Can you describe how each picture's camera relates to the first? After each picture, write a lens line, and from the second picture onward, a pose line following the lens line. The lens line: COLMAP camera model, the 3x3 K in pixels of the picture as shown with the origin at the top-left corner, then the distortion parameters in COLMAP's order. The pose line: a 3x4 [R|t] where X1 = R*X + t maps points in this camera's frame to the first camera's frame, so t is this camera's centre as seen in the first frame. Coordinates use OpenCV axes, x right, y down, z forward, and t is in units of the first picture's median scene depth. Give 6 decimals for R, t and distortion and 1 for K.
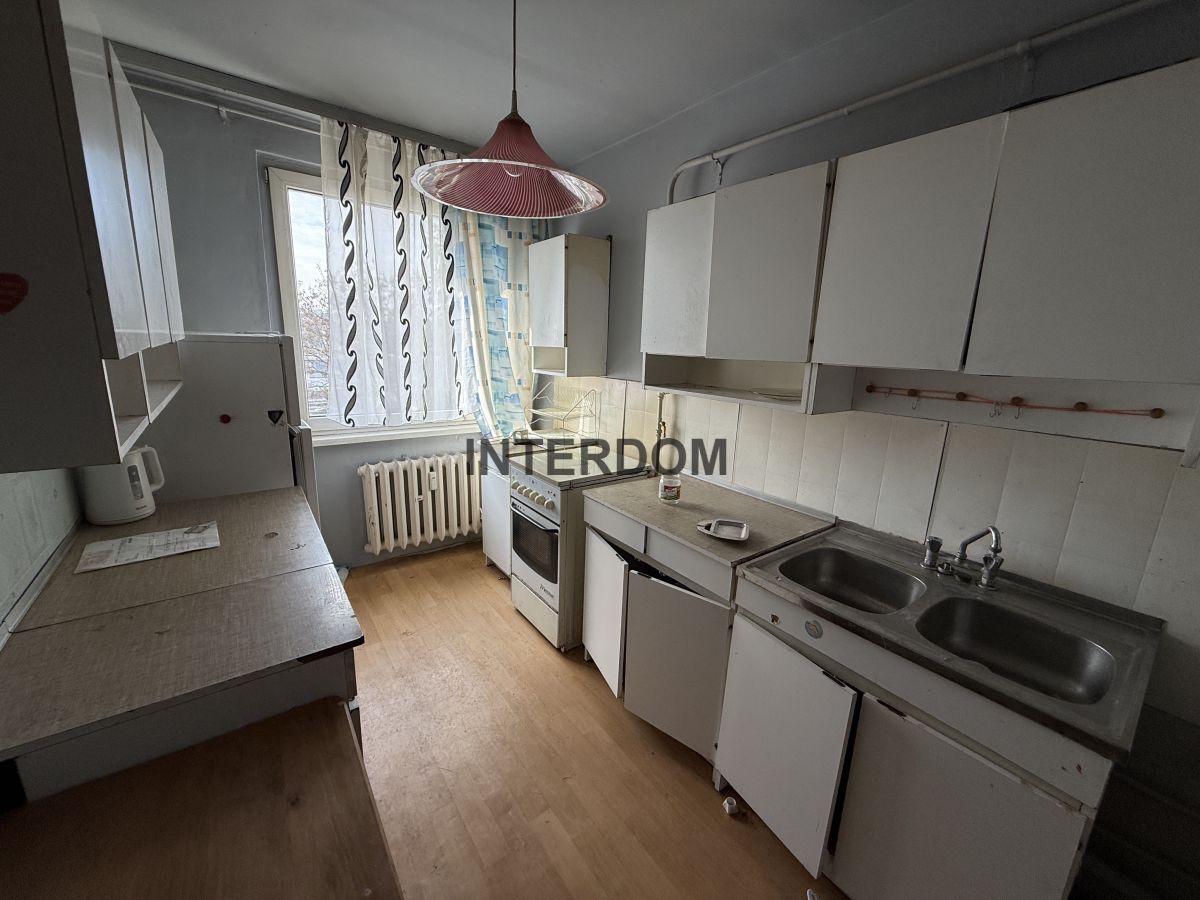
lens RADIAL K [[476.8, 0, 596.3], [0, 476.8, 448.1], [0, 0, 1]] dist [0.002021, 0.000192]
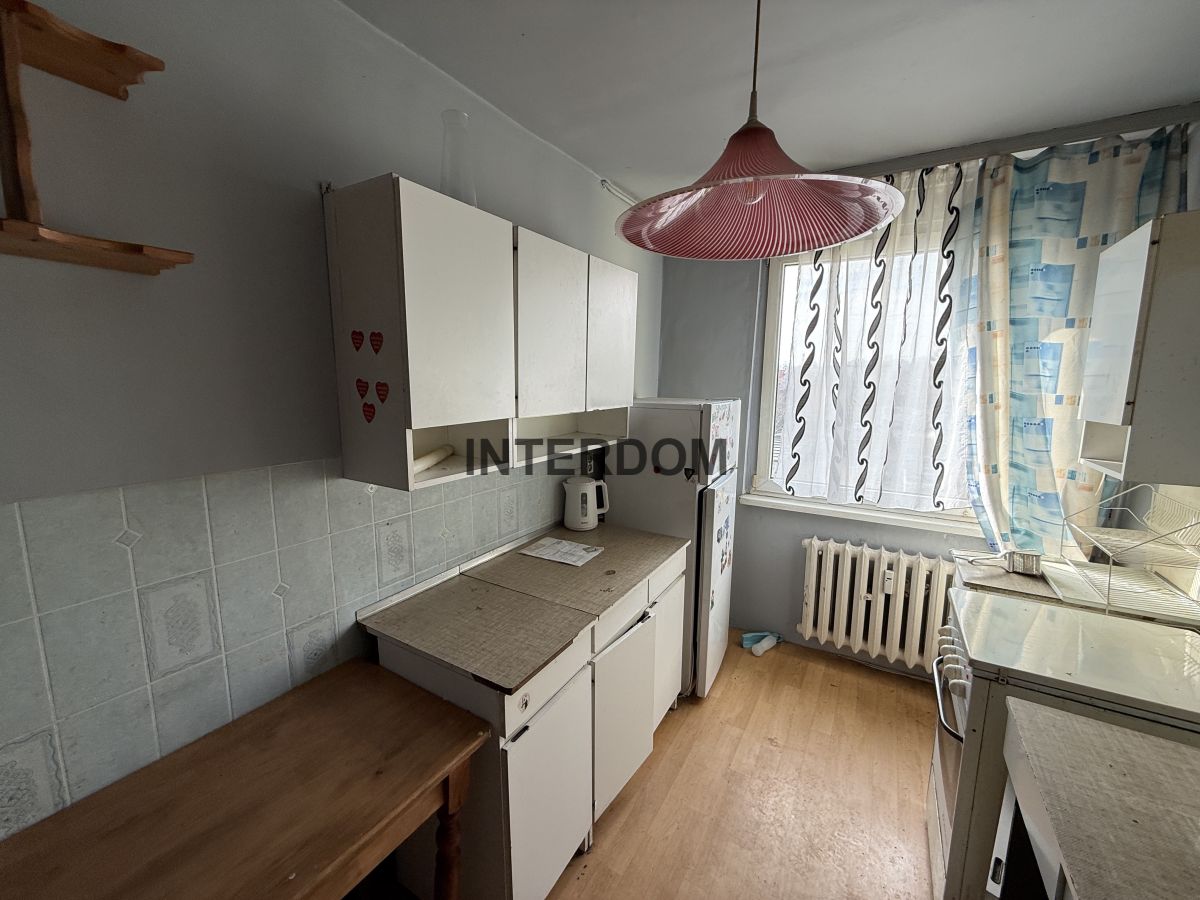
lens RADIAL K [[476.8, 0, 596.3], [0, 476.8, 448.1], [0, 0, 1]] dist [0.002021, 0.000192]
pose [[0.377872, 0.100037, -0.920437, 0.188764], [-0.202330, 0.979039, 0.023342, -0.072929], [0.903479, 0.177412, 0.390192, 0.238232]]
